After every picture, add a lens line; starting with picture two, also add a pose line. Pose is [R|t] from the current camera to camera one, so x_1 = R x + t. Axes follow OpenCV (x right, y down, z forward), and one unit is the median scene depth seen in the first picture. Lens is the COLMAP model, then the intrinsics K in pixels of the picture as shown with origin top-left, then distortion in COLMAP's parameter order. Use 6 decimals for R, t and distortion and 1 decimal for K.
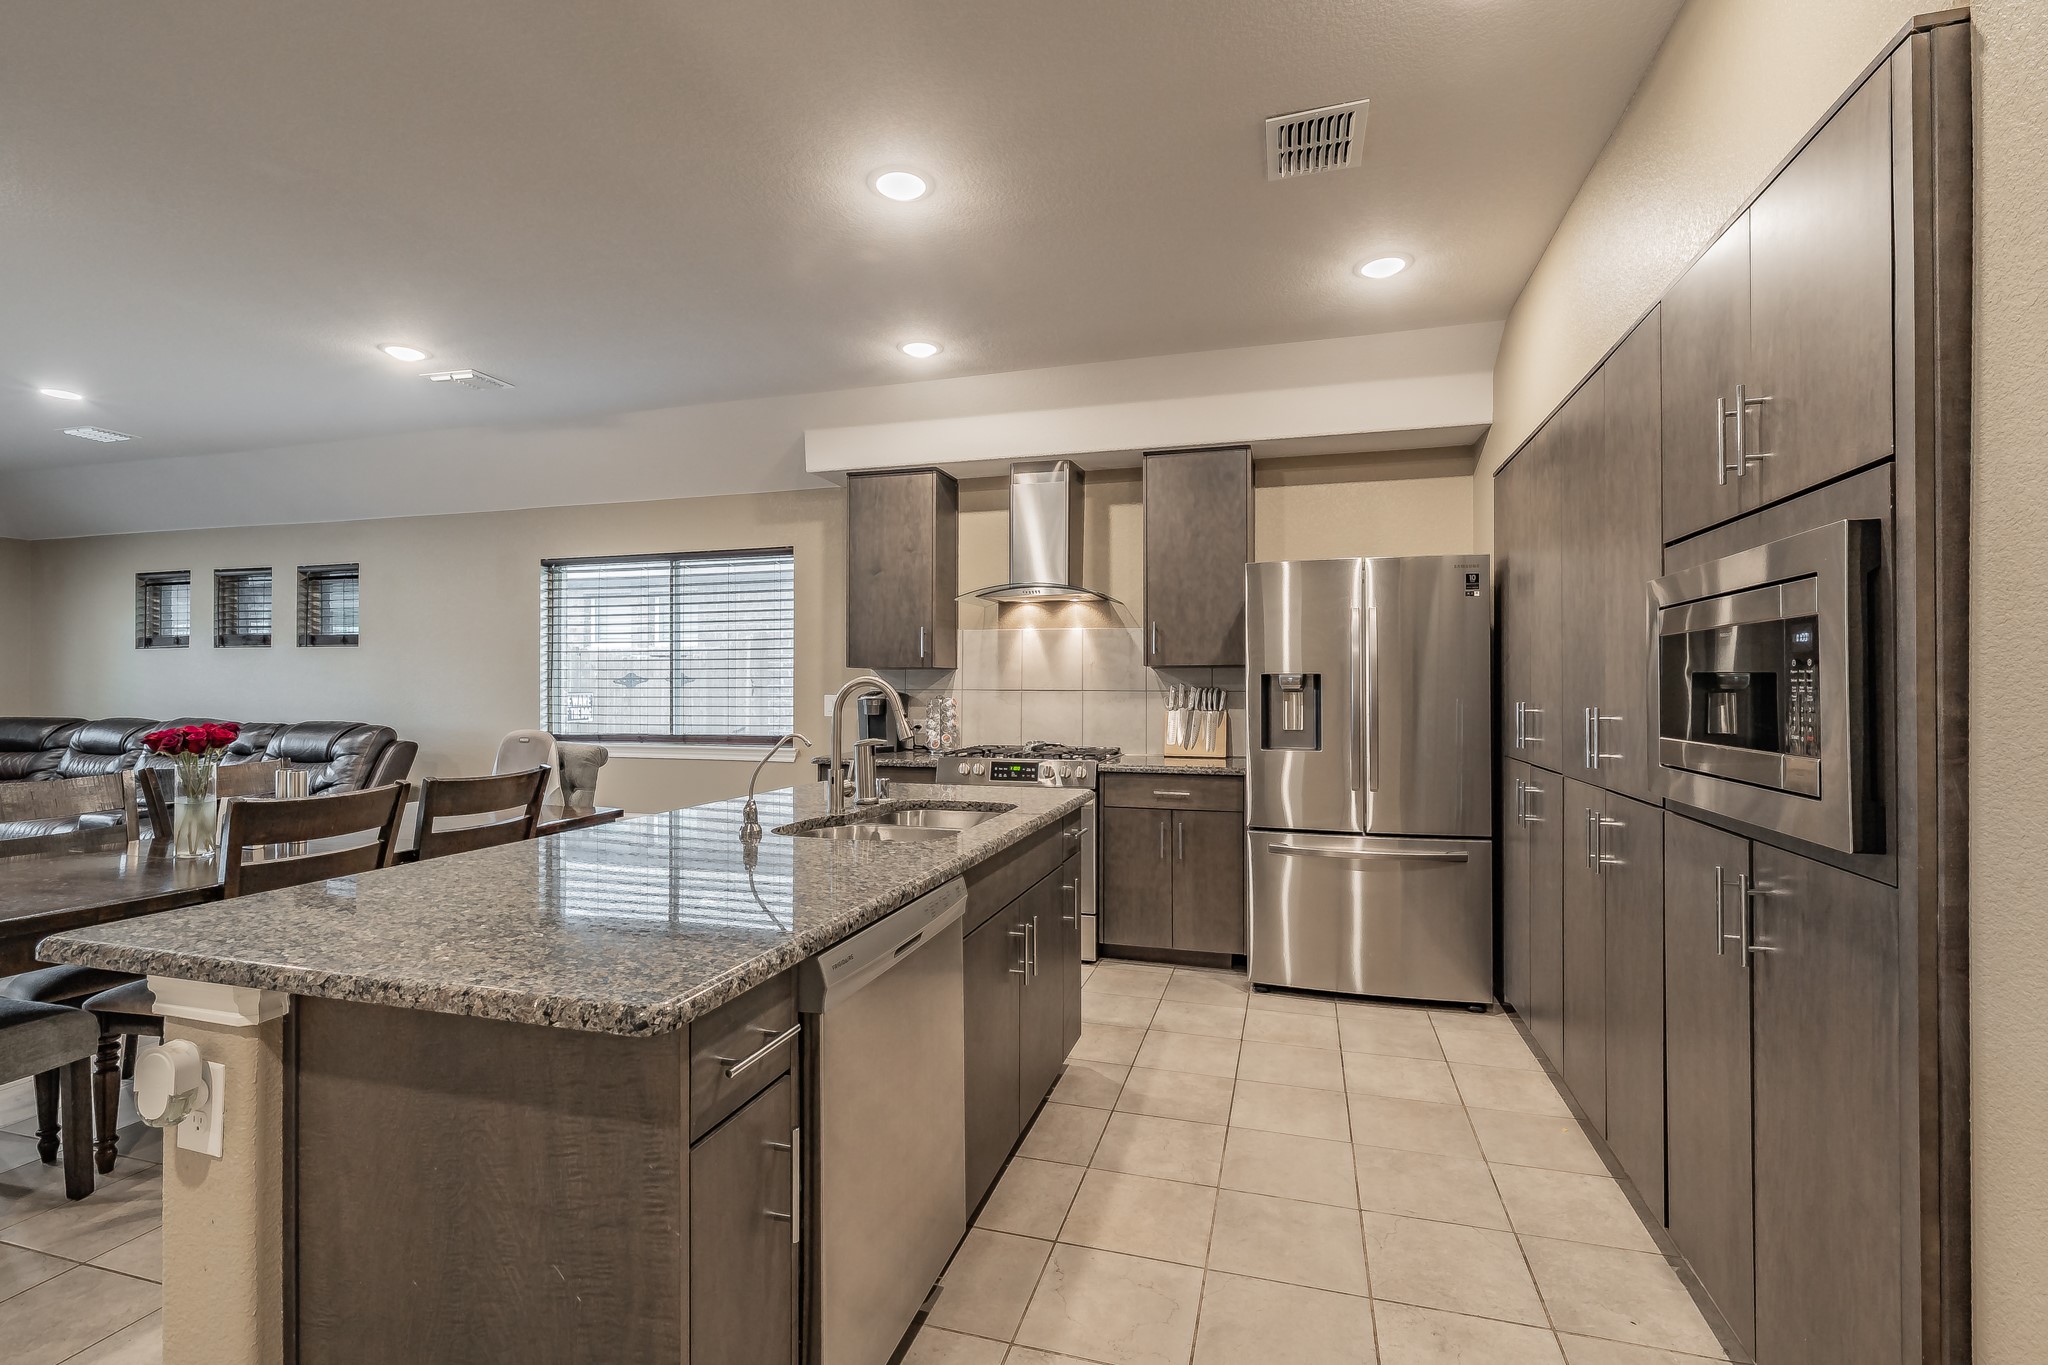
lens RADIAL K [[915.0, 0, 1040.0], [0, 915.0, 680.5], [0, 0, 1]] dist [0.001277, -0.000218]
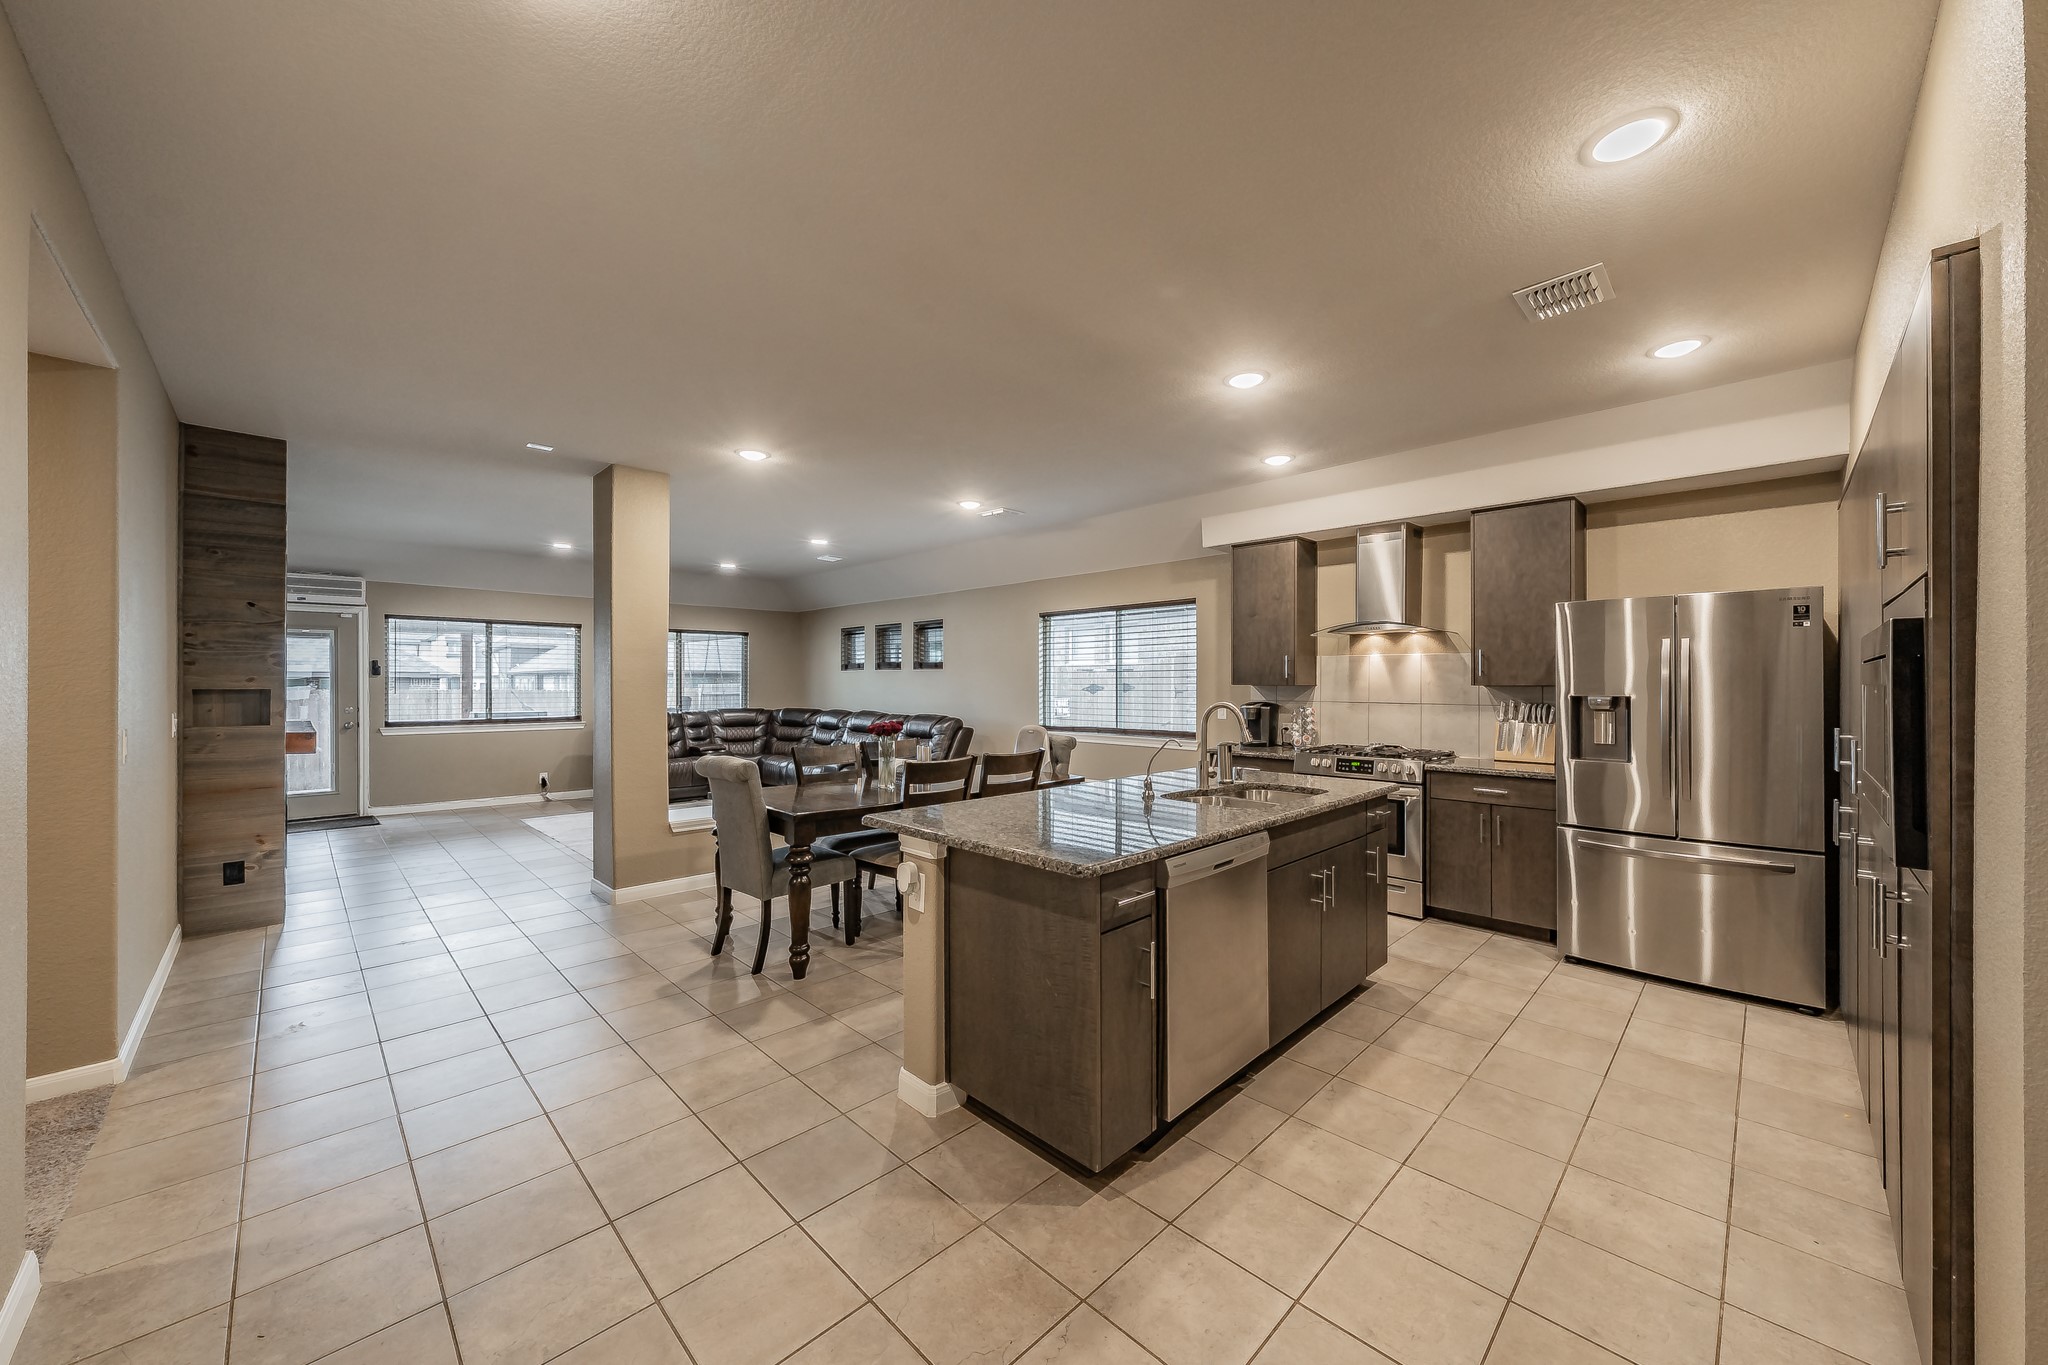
lens RADIAL K [[752.2, 0, 1035.7], [0, 752.2, 679.1], [0, 0, 1]] dist [-0.000404, -0.000110]
pose [[0.875885, -0.002226, -0.482515, 0.091729], [0.002213, 0.999997, -0.000596, -0.026346], [0.482515, -0.000545, 0.875888, -0.170320]]
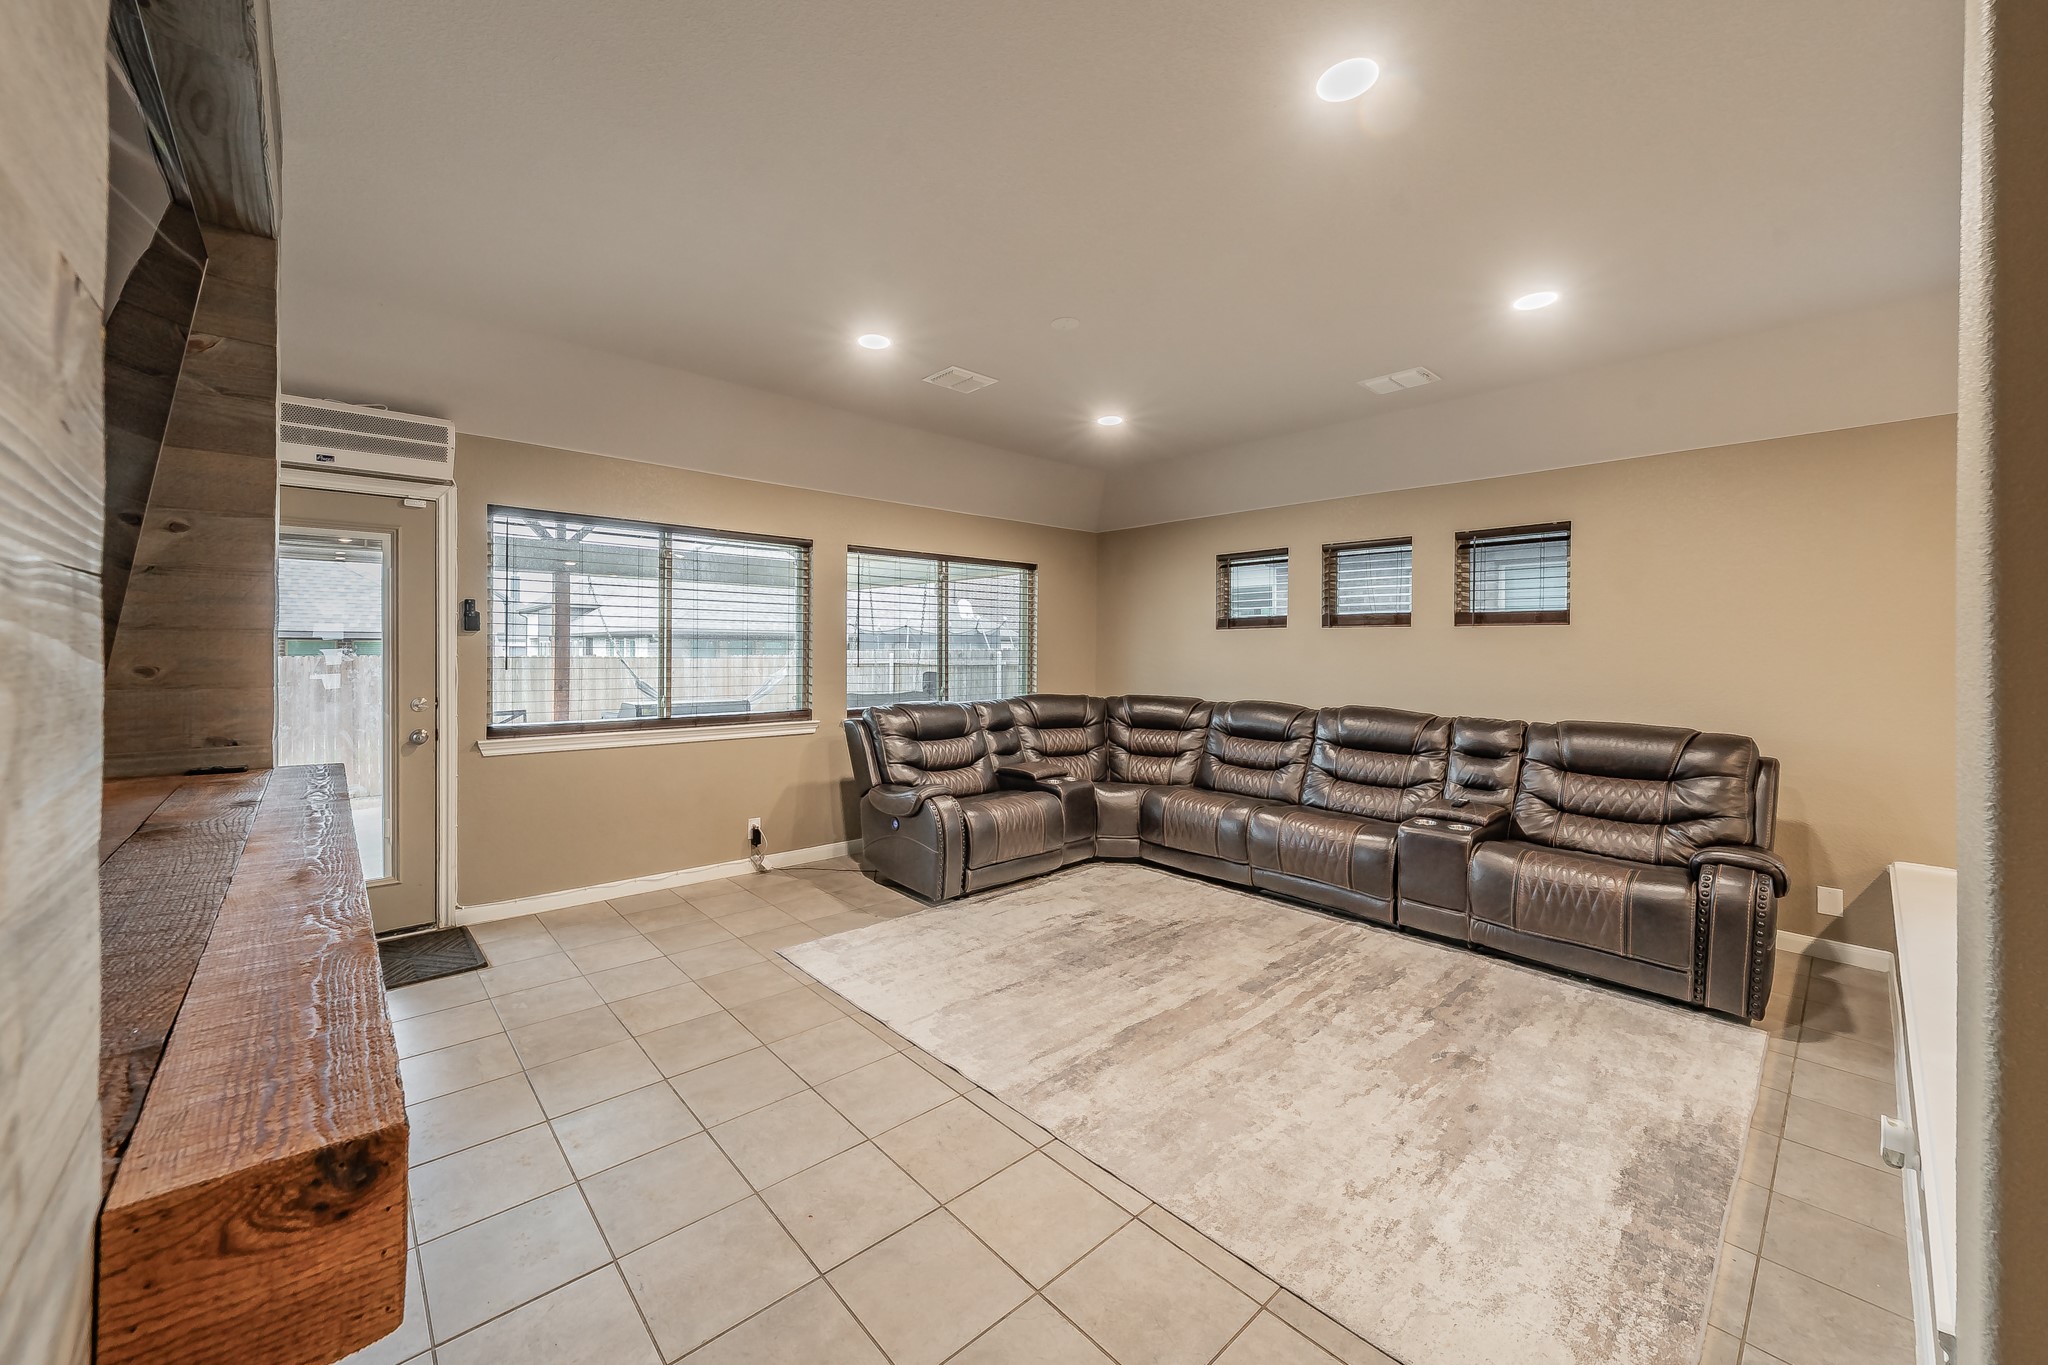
lens RADIAL K [[771.4, 0, 982.5], [0, 771.4, 649.8], [0, 0, 1]] dist [-0.001391, -0.000015]
pose [[0.838395, 0.005157, -0.545039, -1.200647], [-0.003226, 0.999985, 0.004499, -0.024727], [0.545054, -0.002013, 0.838399, 0.226295]]
